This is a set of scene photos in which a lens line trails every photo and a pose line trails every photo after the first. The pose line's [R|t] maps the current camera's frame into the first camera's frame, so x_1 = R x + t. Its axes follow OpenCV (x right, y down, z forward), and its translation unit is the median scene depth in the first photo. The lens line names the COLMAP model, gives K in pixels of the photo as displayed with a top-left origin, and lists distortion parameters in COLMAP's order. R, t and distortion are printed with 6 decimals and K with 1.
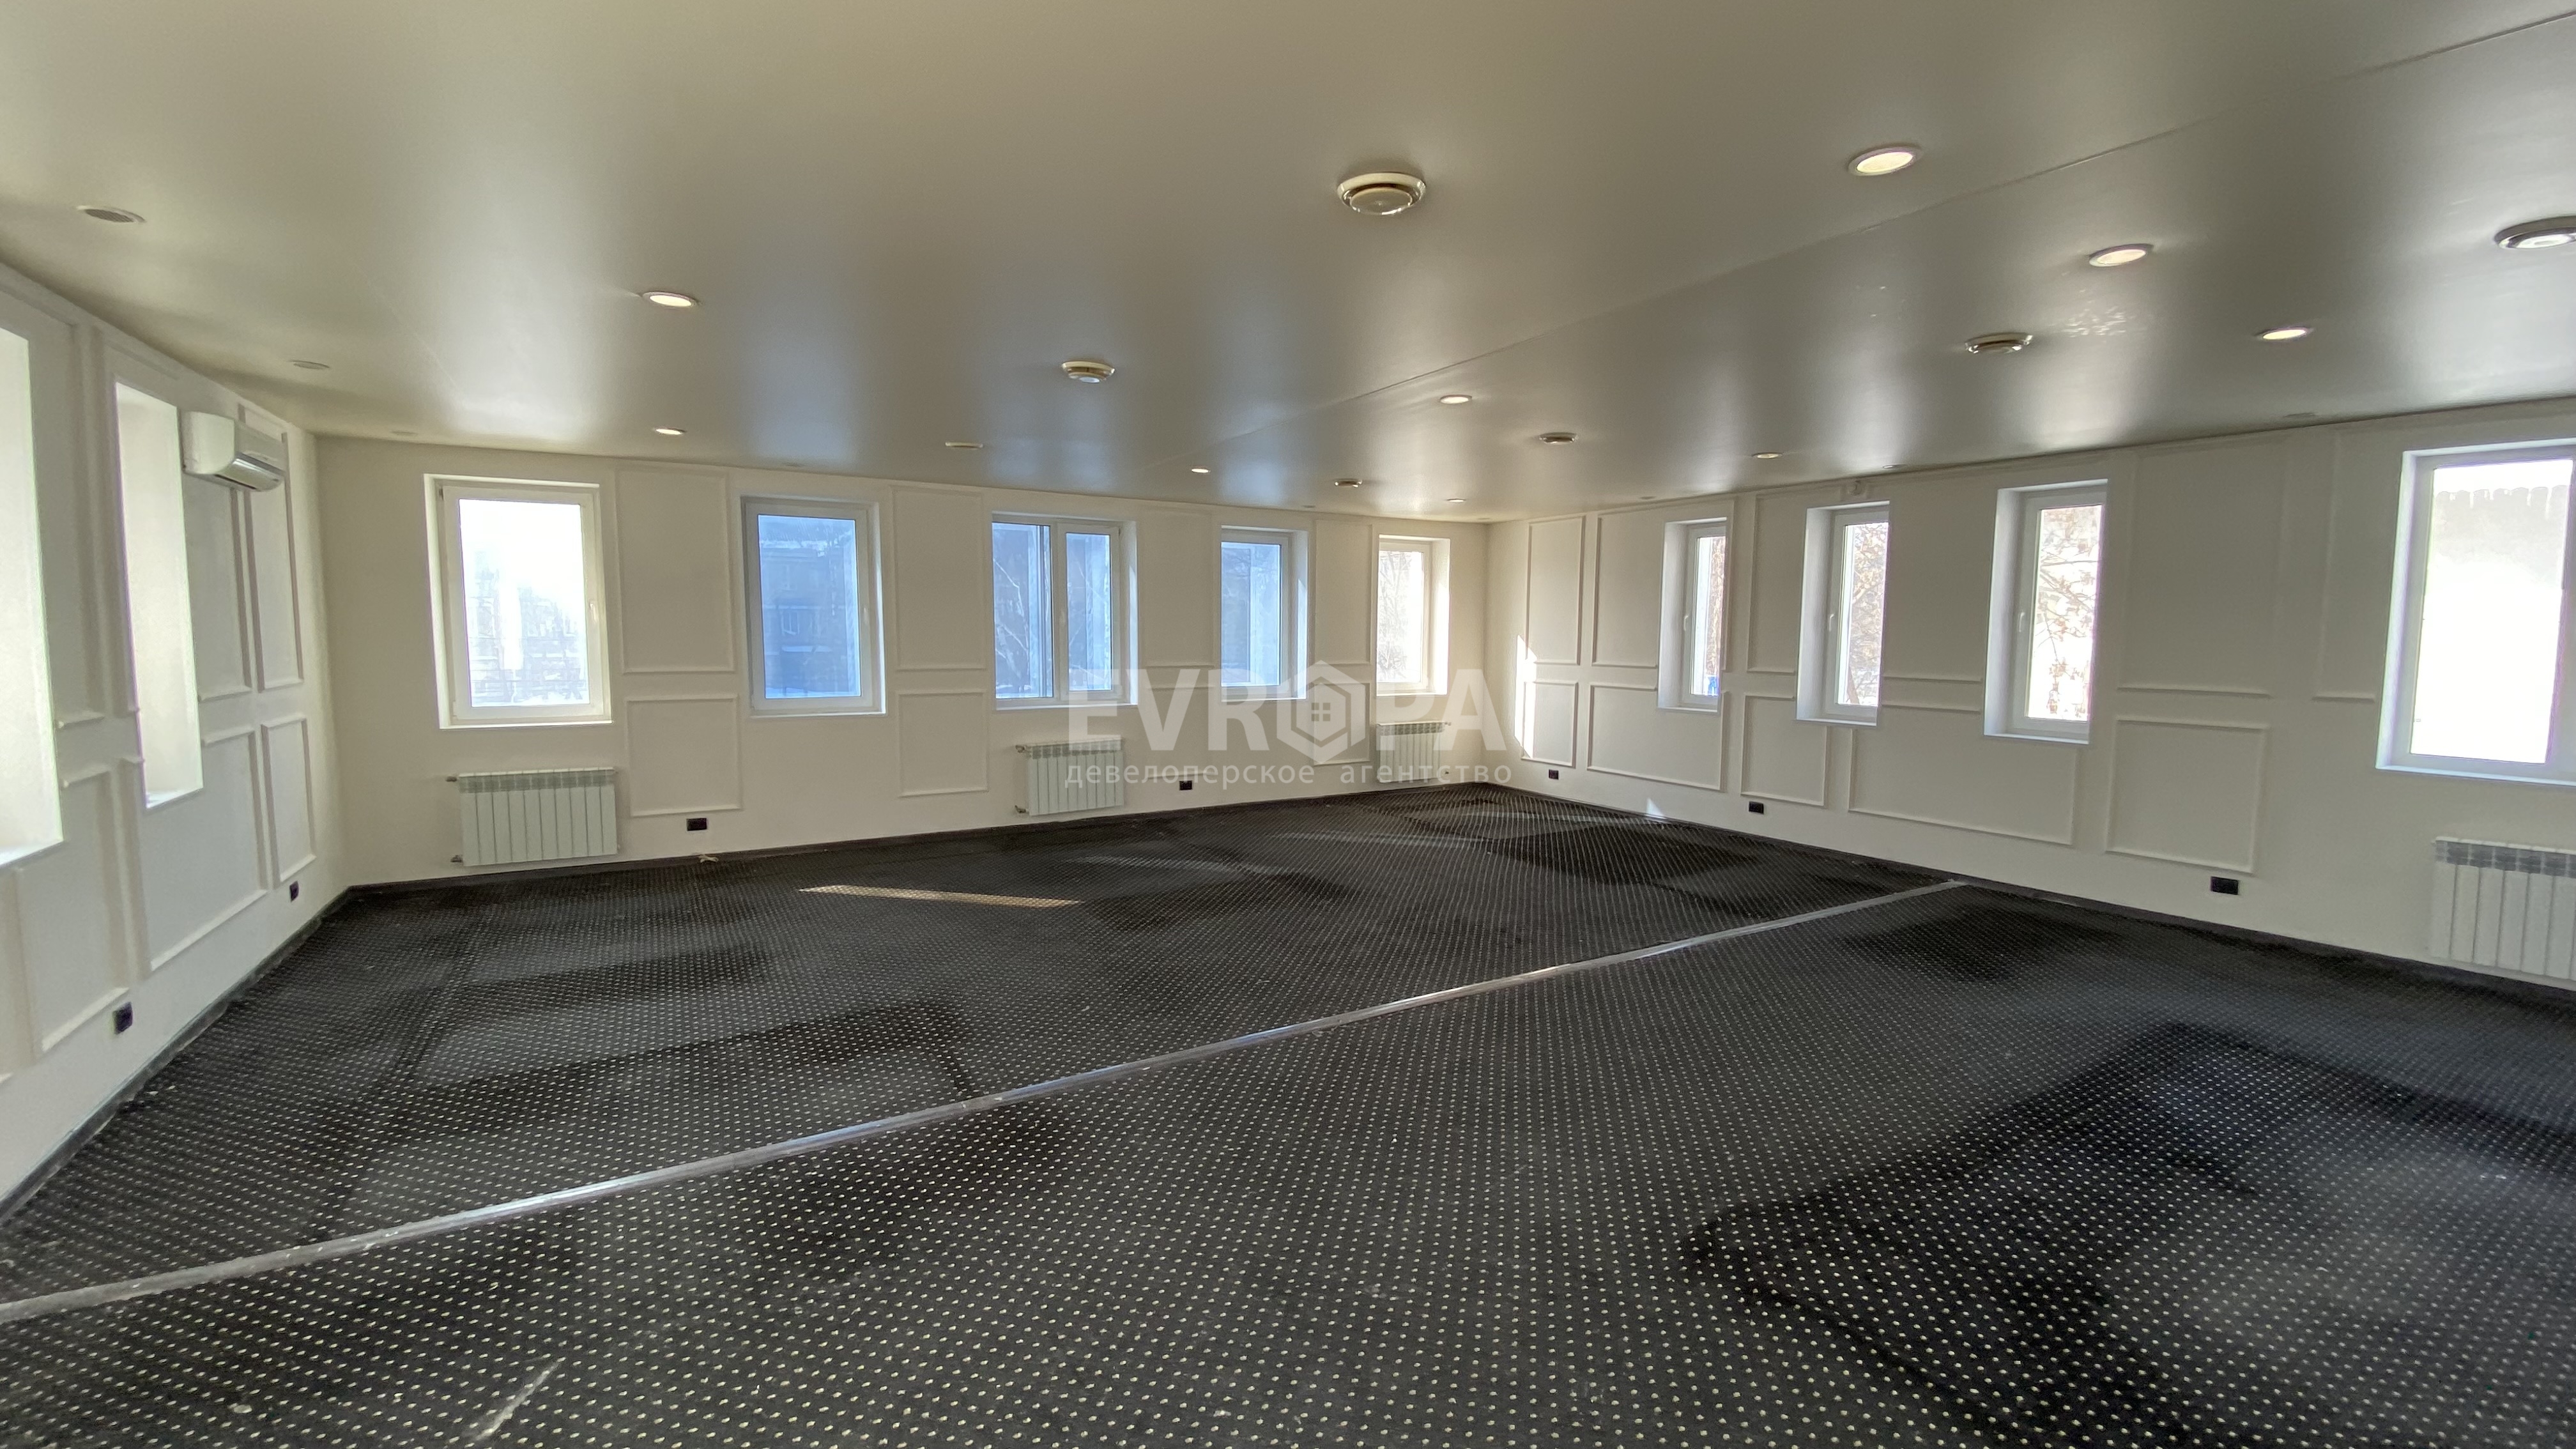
lens RADIAL K [[1047.7, 0, 1287.0], [0, 1047.7, 715.9], [0, 0, 1]] dist [-0.002749, -0.008841]
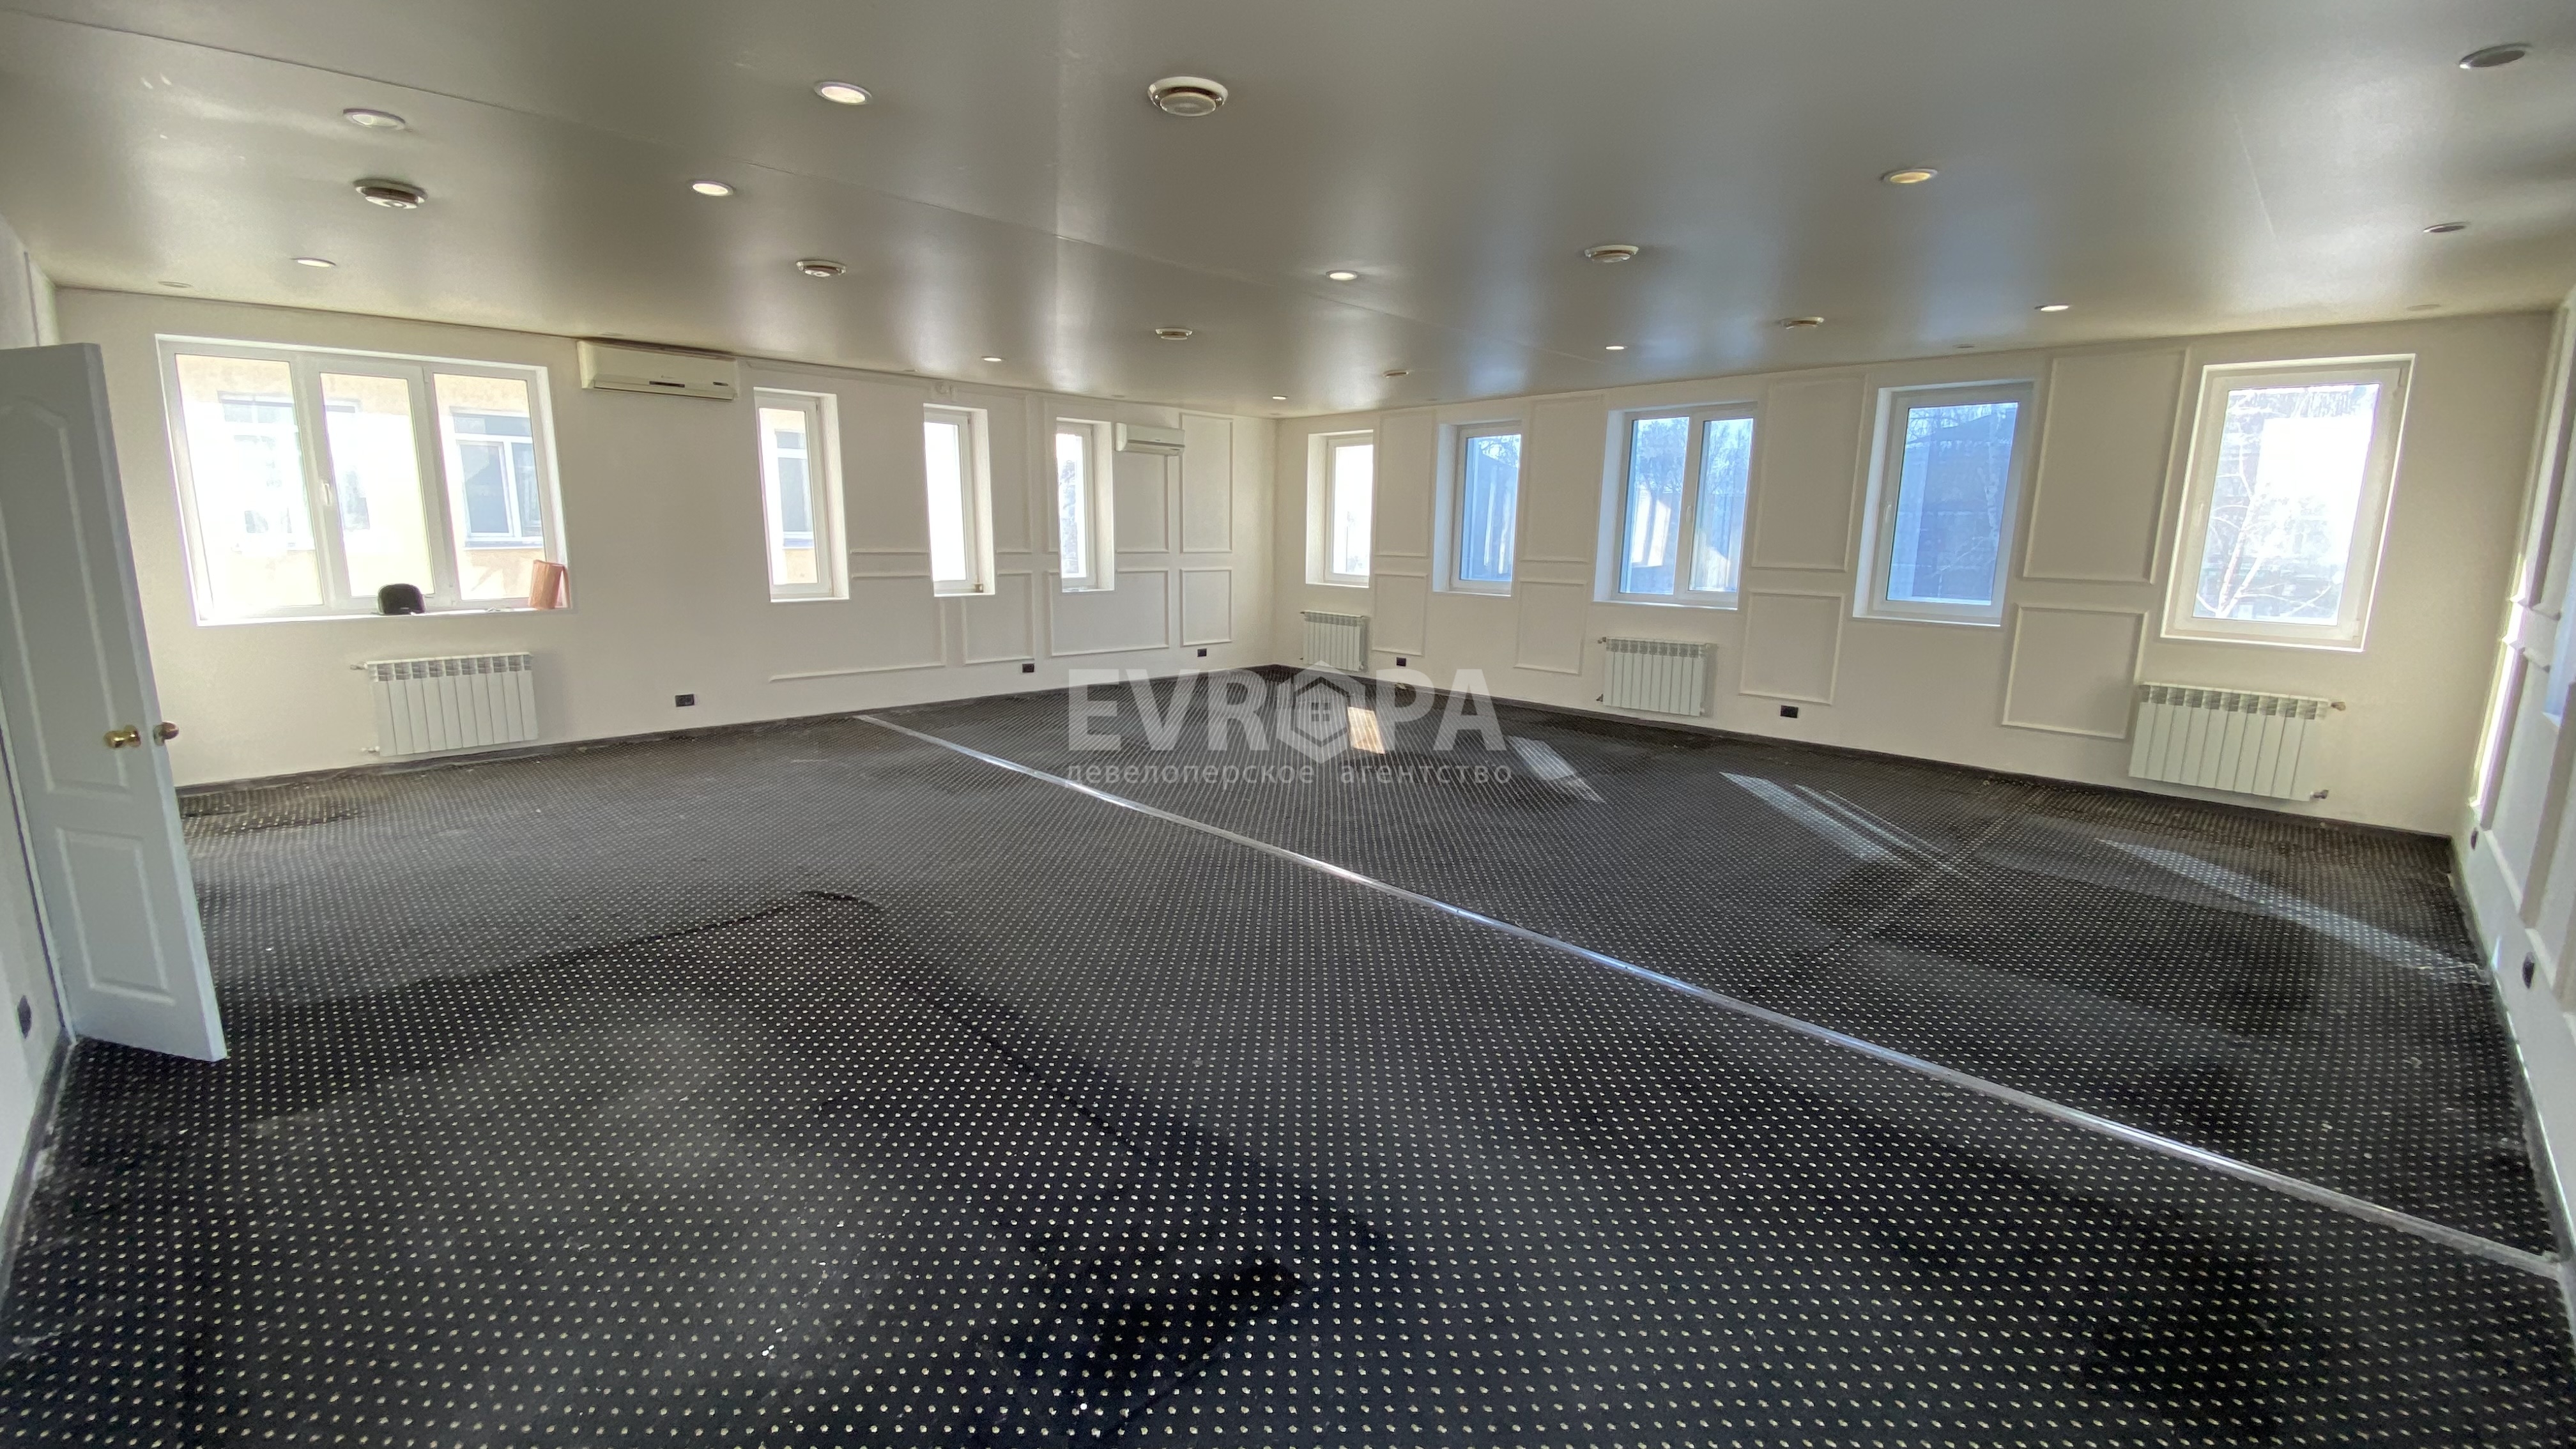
lens RADIAL K [[1045.6, 0, 1286.0], [0, 1045.6, 724.3], [0, 0, 1]] dist [-0.003732, -0.000265]
pose [[0.243301, 0.176870, -0.953688, 0.941242], [-0.086894, 0.983255, 0.160186, -0.034539], [0.966051, 0.043896, 0.254596, 0.578979]]
